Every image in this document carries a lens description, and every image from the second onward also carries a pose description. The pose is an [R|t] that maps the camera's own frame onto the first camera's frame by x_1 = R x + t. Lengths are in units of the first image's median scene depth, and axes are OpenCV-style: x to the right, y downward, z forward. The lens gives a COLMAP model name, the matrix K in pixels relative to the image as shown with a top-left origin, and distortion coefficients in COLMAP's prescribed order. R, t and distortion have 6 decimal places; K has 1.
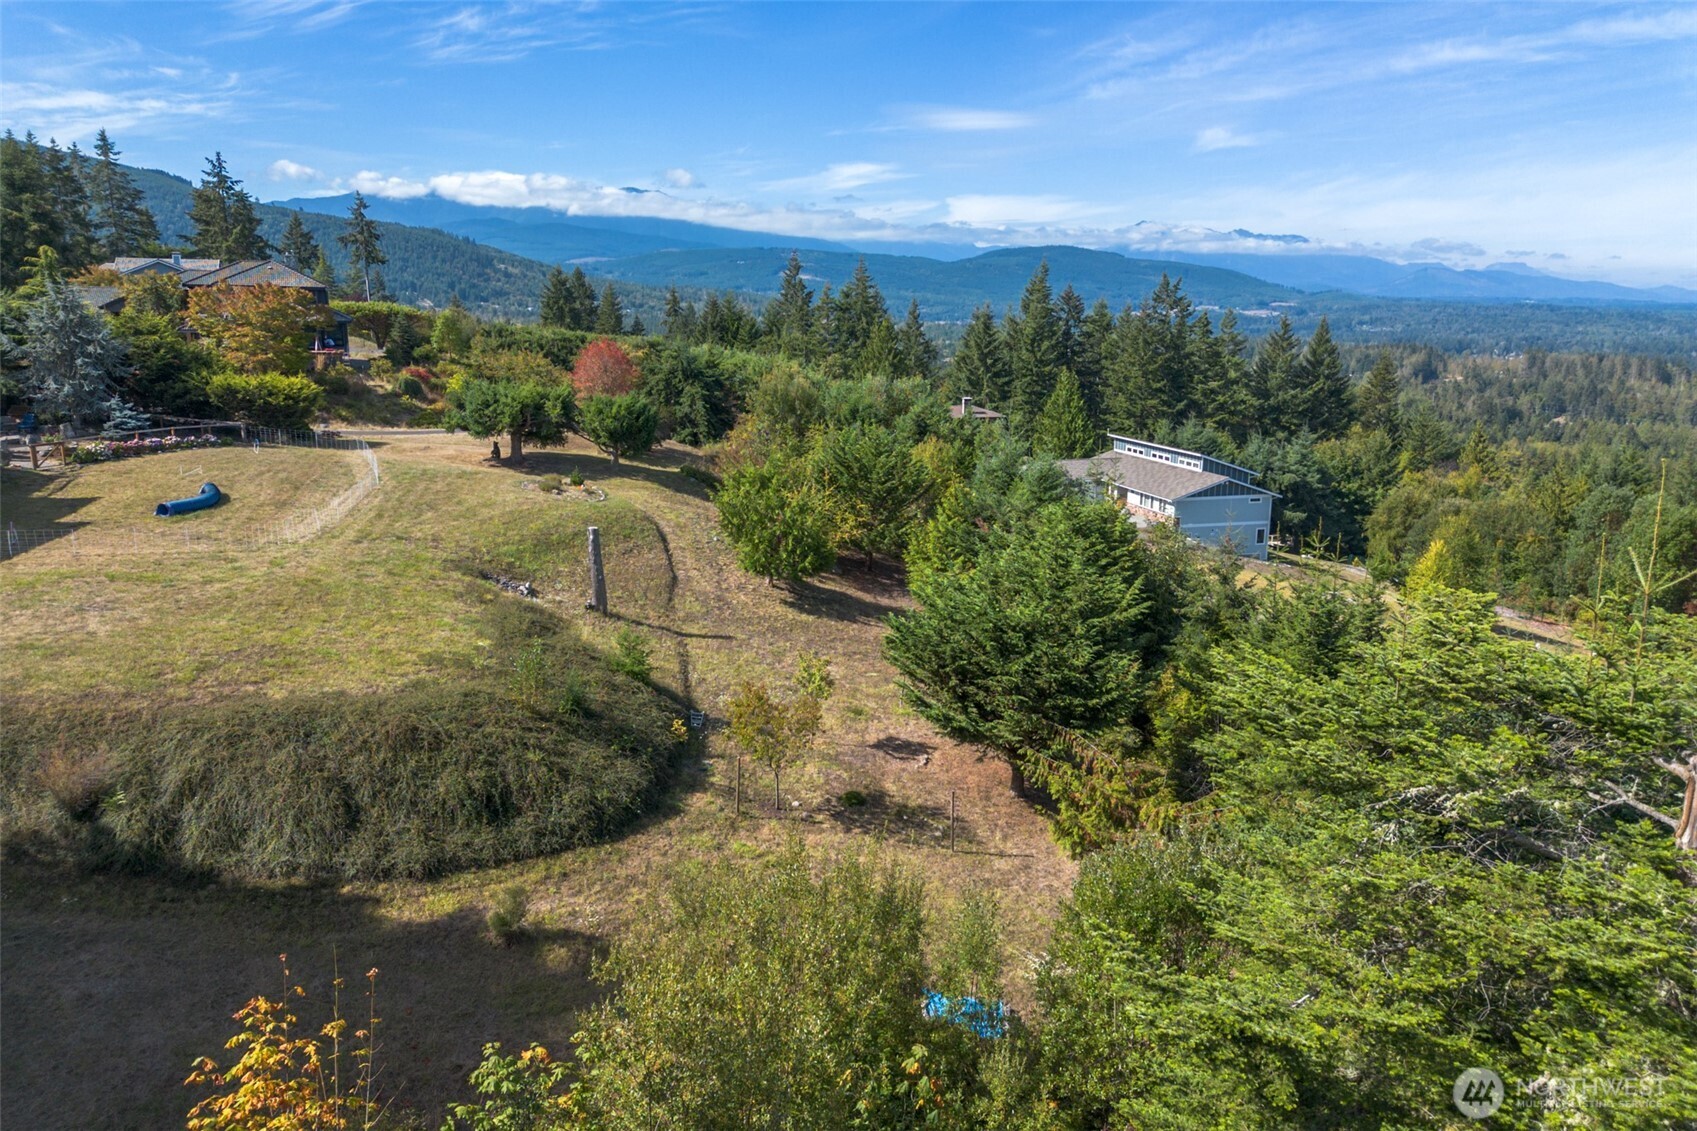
lens RADIAL K [[1214.5, 0, 848.5], [0, 1214.5, 565.5], [0, 0, 1]] dist [-0.000384, -0.001401]
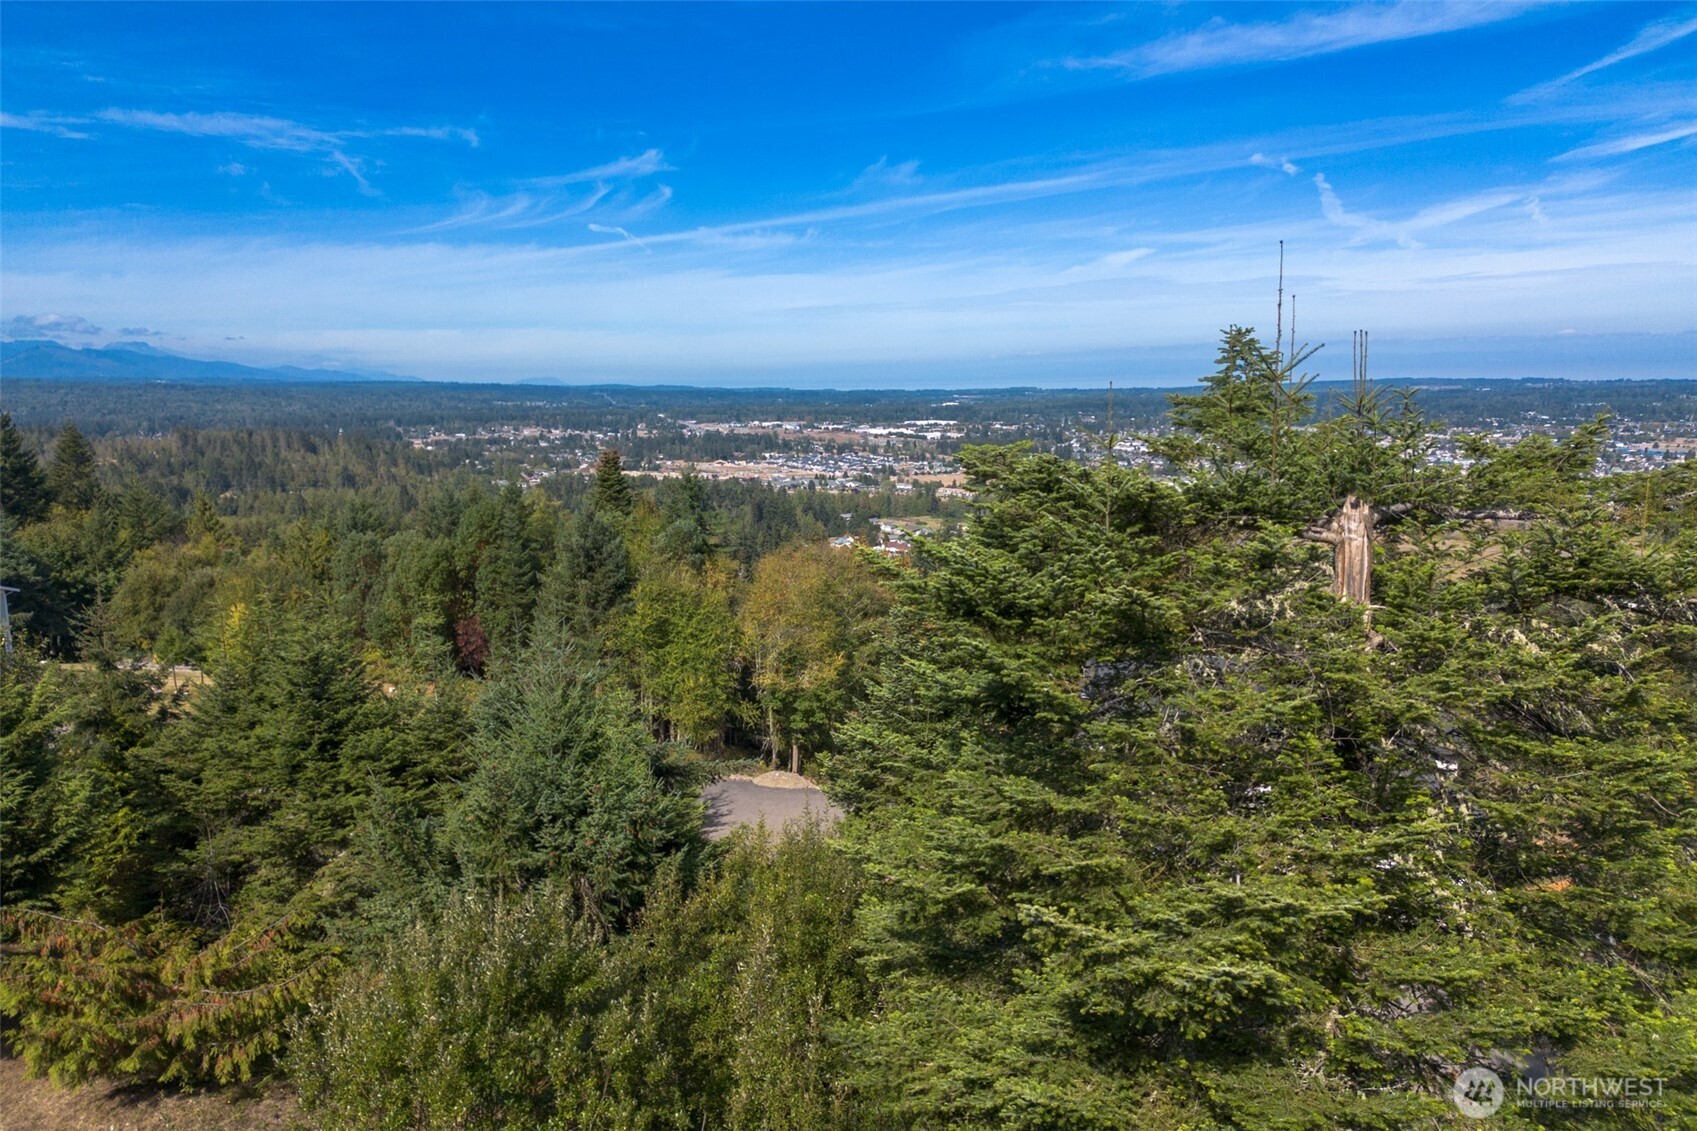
lens RADIAL K [[1214.5, 0, 848.5], [0, 1214.5, 565.5], [0, 0, 1]] dist [-0.000384, -0.001401]
pose [[0.474836, -0.128370, 0.870662, -0.070079], [0.203361, 0.978535, 0.033367, 0.010777], [-0.856257, 0.161215, 0.490749, 0.114321]]
